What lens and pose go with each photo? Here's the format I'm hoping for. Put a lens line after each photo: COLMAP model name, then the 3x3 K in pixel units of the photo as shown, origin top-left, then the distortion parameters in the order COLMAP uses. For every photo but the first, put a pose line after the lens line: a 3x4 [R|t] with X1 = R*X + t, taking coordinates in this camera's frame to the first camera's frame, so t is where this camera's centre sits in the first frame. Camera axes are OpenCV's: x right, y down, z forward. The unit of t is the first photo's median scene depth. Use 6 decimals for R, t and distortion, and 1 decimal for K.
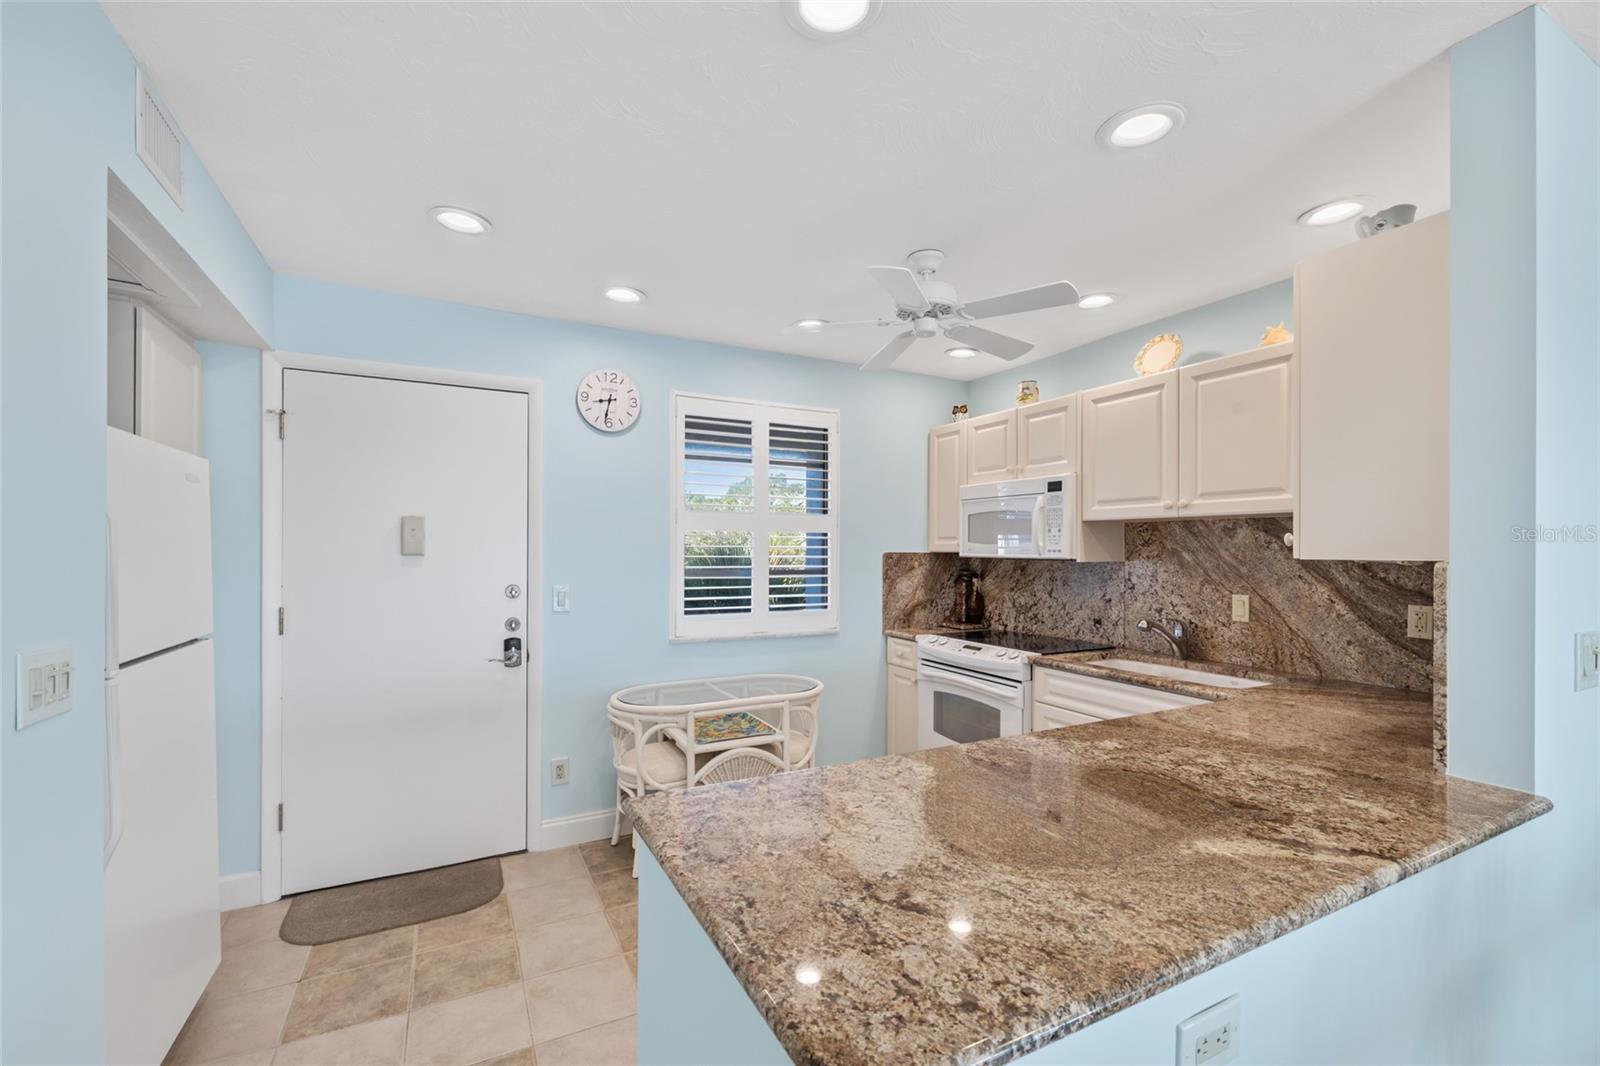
lens RADIAL K [[675.0, 0, 795.0], [0, 675.0, 548.1], [0, 0, 1]] dist [0.000777, 0.000194]
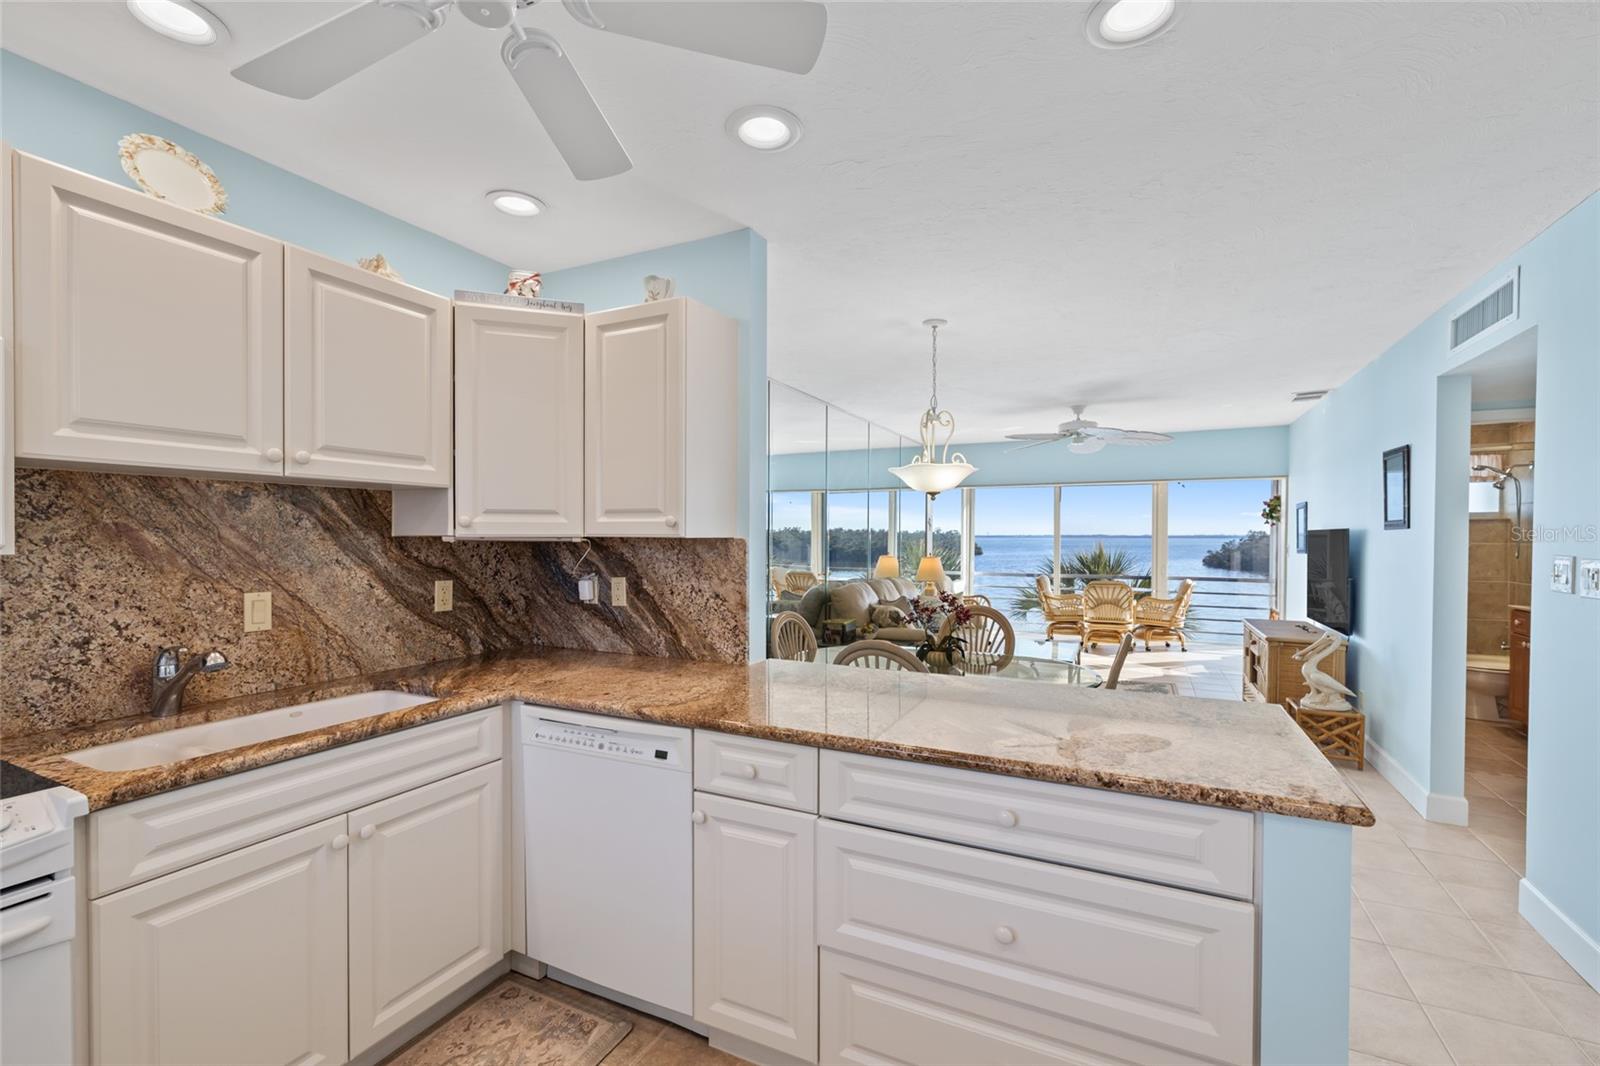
lens RADIAL K [[680.0, 0, 800.8], [0, 680.0, 546.2], [0, 0, 1]] dist [0.000353, -0.000004]
pose [[-0.592637, -0.018937, 0.805247, -0.211940], [-0.007092, 0.999808, 0.018294, 0.004159], [-0.805439, 0.005131, -0.592657, 0.867808]]
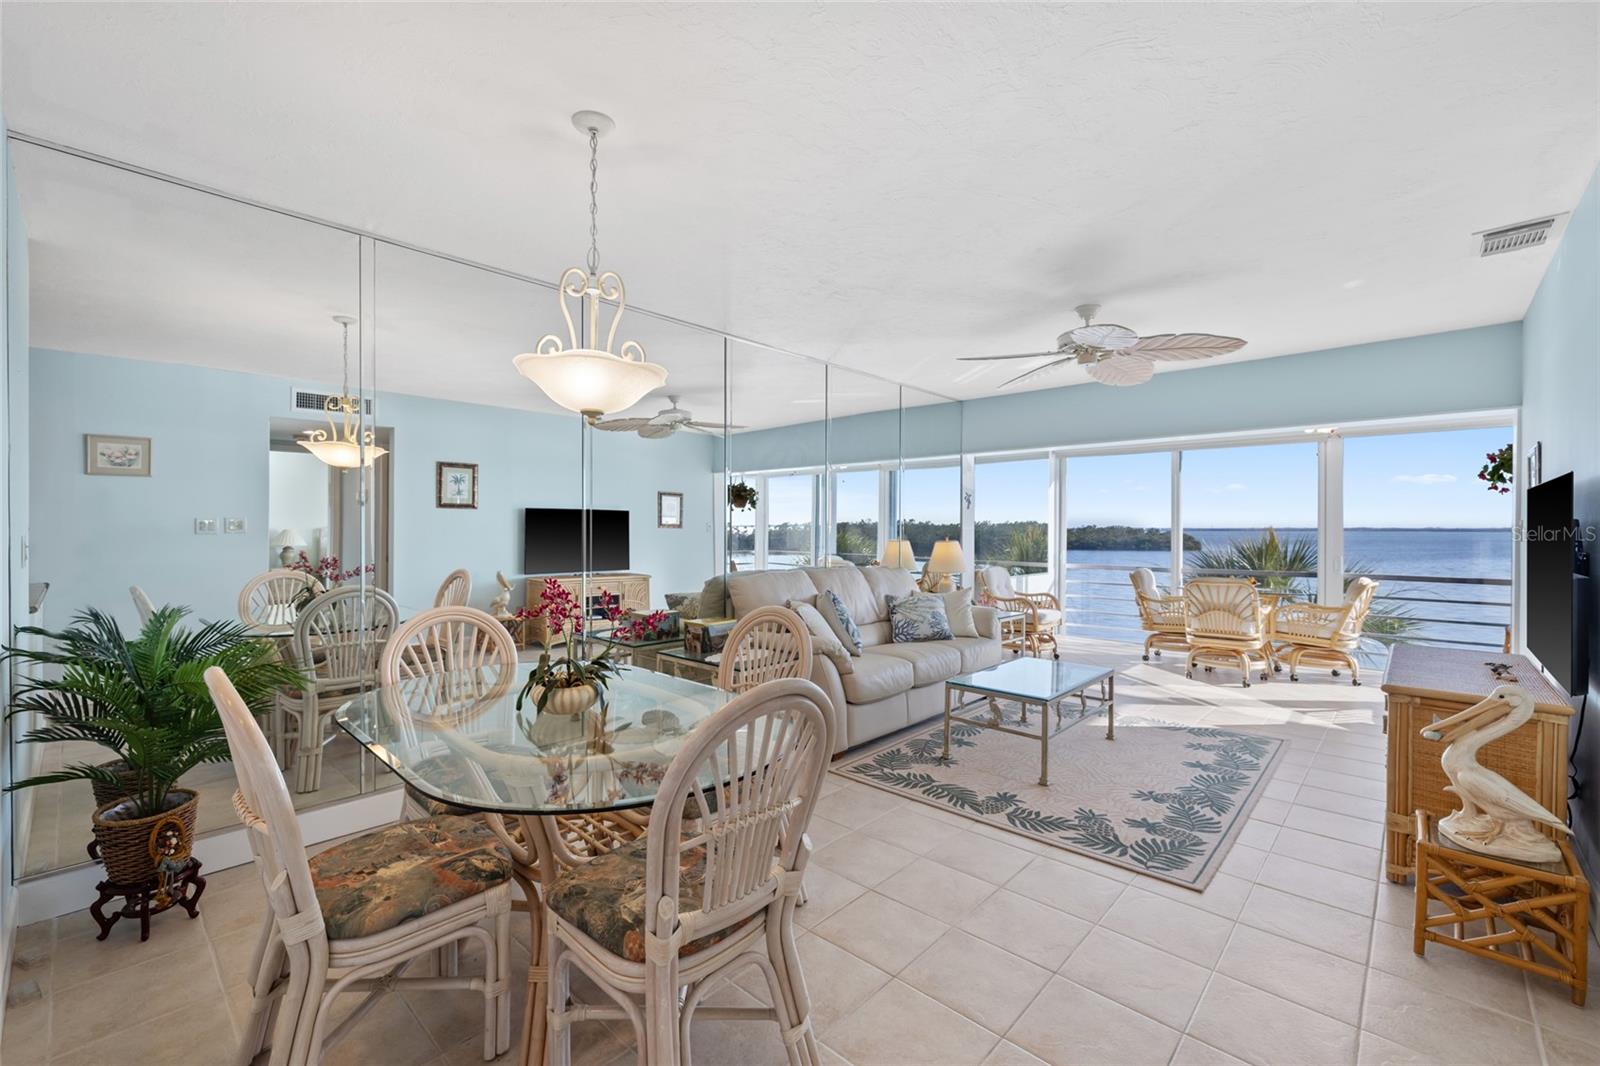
lens RADIAL K [[665.5, 0, 795.7], [0, 665.5, 535.7], [0, 0, 1]] dist [0.000482, 0.000292]
pose [[-0.337307, -0.014904, 0.941277, -0.112392], [-0.004908, 0.999889, 0.014073, 0.043624], [-0.941382, 0.000127, -0.337343, 0.071008]]
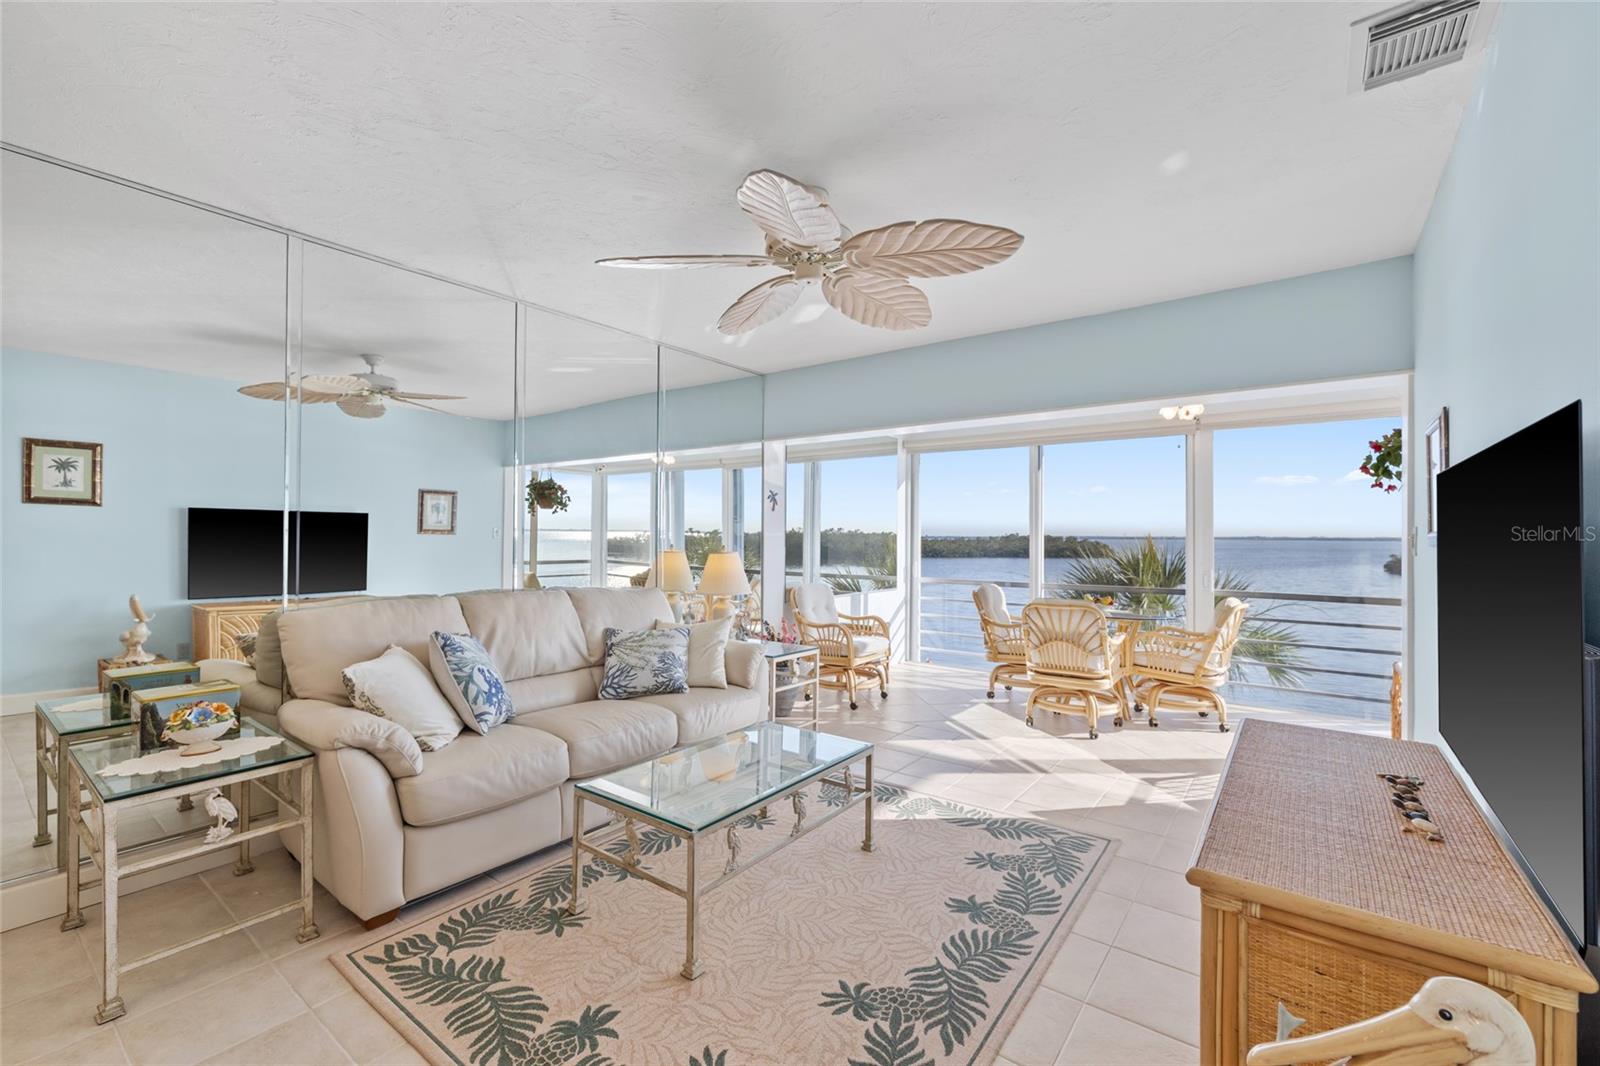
lens RADIAL K [[670.4, 0, 796.9], [0, 670.4, 533.6], [0, 0, 1]] dist [-0.001245, -0.000088]
pose [[-0.432124, -0.003909, 0.901806, 0.141249], [-0.009300, 0.999957, -0.000121, 0.042890], [-0.901766, -0.008439, -0.432142, -0.466986]]
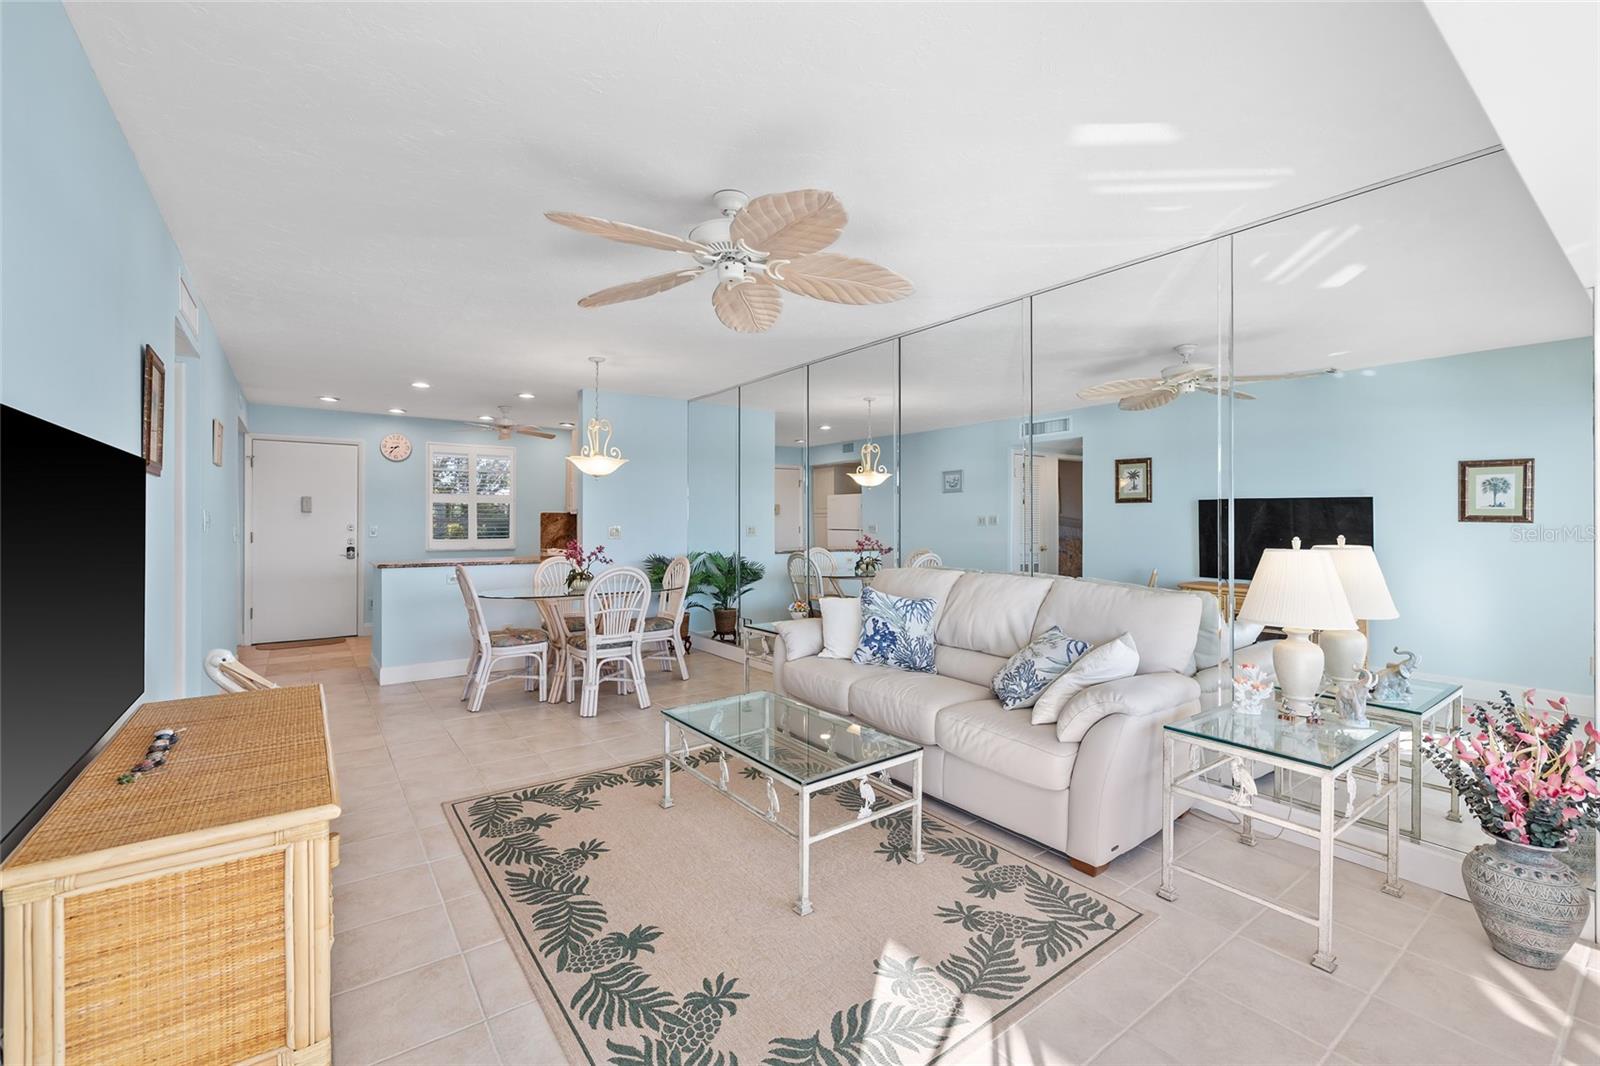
lens RADIAL K [[673.8, 0, 792.3], [0, 673.8, 517.6], [0, 0, 1]] dist [0.000491, 0.000216]
pose [[0.987902, -0.003715, 0.155036, 0.762014], [0.004511, 0.999978, -0.004786, 0.046519], [-0.155014, 0.005428, 0.987897, -1.612498]]
